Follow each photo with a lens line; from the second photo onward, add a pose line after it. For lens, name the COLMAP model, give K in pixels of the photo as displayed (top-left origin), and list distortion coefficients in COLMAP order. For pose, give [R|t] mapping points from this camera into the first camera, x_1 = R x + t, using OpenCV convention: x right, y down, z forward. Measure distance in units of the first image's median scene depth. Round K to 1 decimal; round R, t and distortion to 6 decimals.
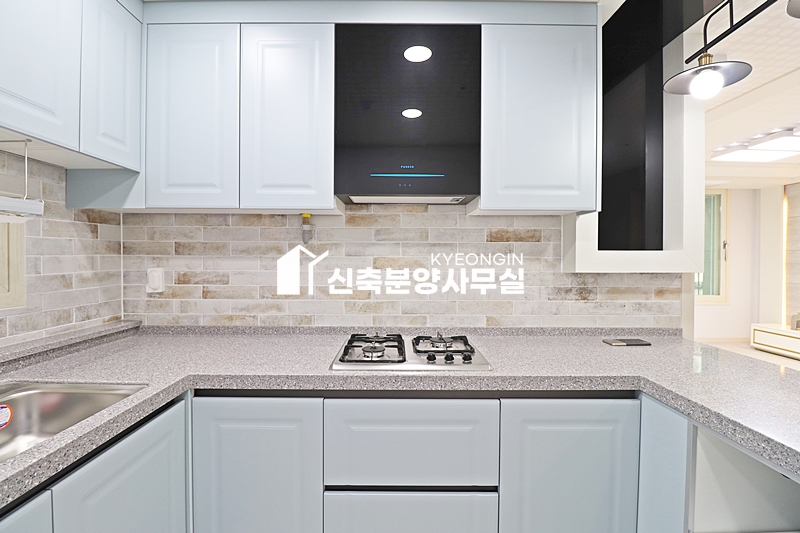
lens RADIAL K [[370.8, 0, 399.3], [0, 370.8, 261.6], [0, 0, 1]] dist [0.000274, -0.012281]
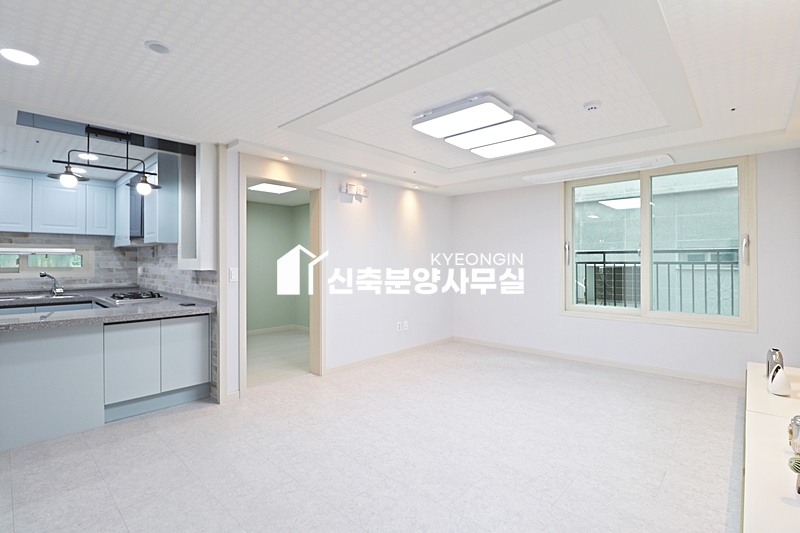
lens RADIAL K [[379.3, 0, 397.5], [0, 379.3, 261.2], [0, 0, 1]] dist [-0.001783, -0.012954]
pose [[0.725943, -0.001947, -0.687752, 2.673183], [-0.002262, 0.999984, -0.005218, -0.010206], [0.687751, 0.005343, 0.725927, 0.264280]]
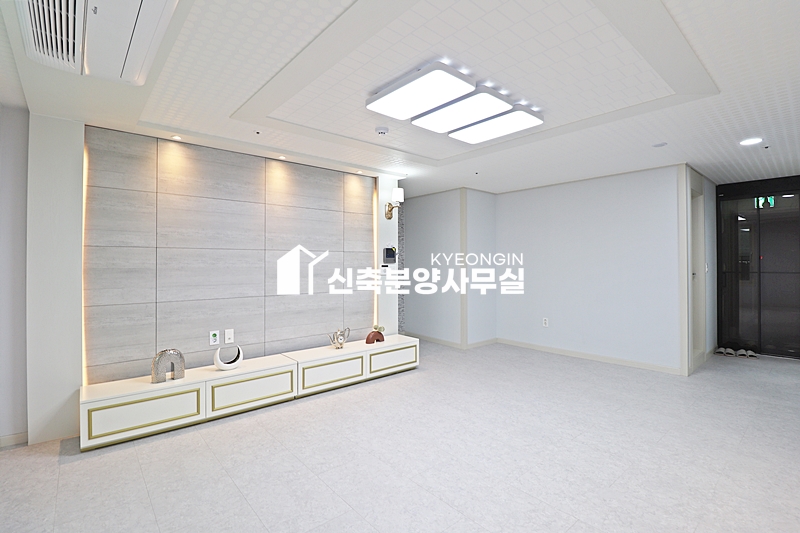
lens RADIAL K [[370.8, 0, 399.3], [0, 370.8, 261.6], [0, 0, 1]] dist [0.000274, -0.012281]
pose [[-0.646175, 0.002480, 0.763186, 0.962935], [0.007963, 0.999962, 0.003493, -0.017273], [-0.763148, 0.008334, -0.646170, 2.737460]]
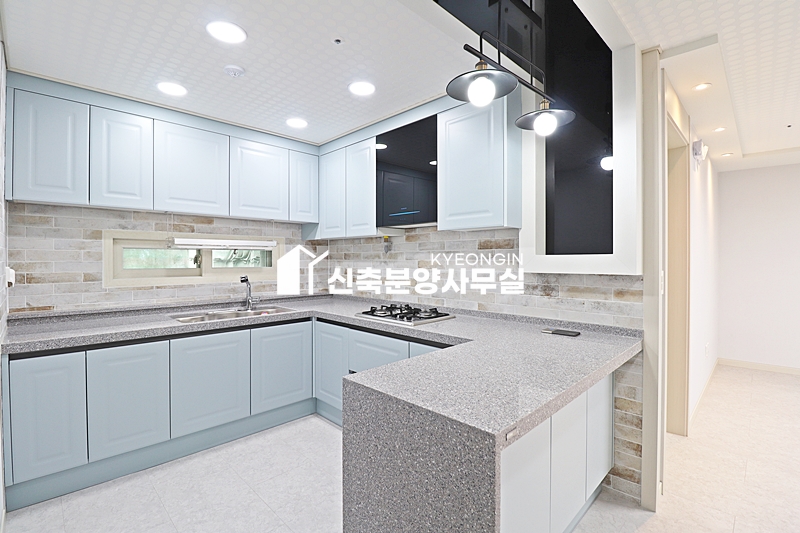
lens RADIAL K [[370.8, 0, 399.3], [0, 370.8, 261.6], [0, 0, 1]] dist [0.000274, -0.012281]
pose [[0.700290, -0.000025, -0.713858, 1.023649], [-0.002304, 0.999995, -0.002295, -0.003808], [0.713855, 0.003252, 0.700286, -0.186406]]
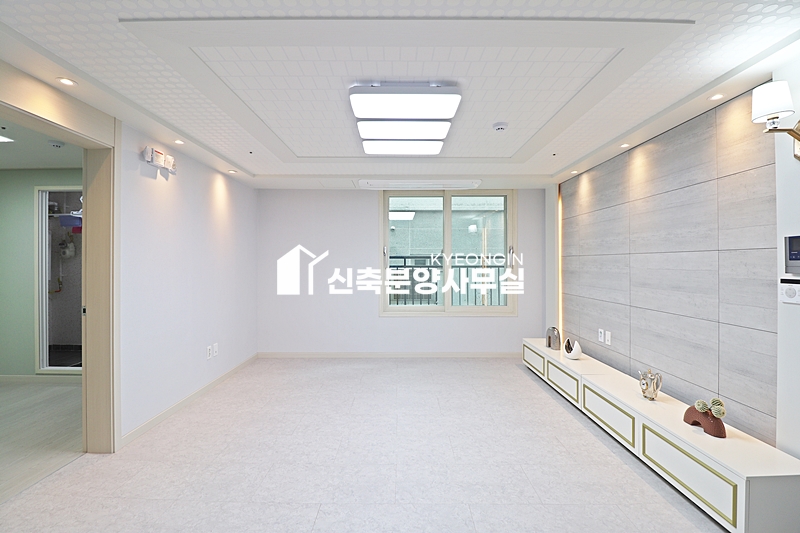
lens RADIAL K [[370.8, 0, 399.3], [0, 370.8, 261.6], [0, 0, 1]] dist [0.000274, -0.012281]
pose [[0.999916, -0.000955, -0.012888, 1.857020], [0.000800, 0.999928, -0.011981, -0.021325], [0.012898, 0.011970, 0.999845, 0.253457]]
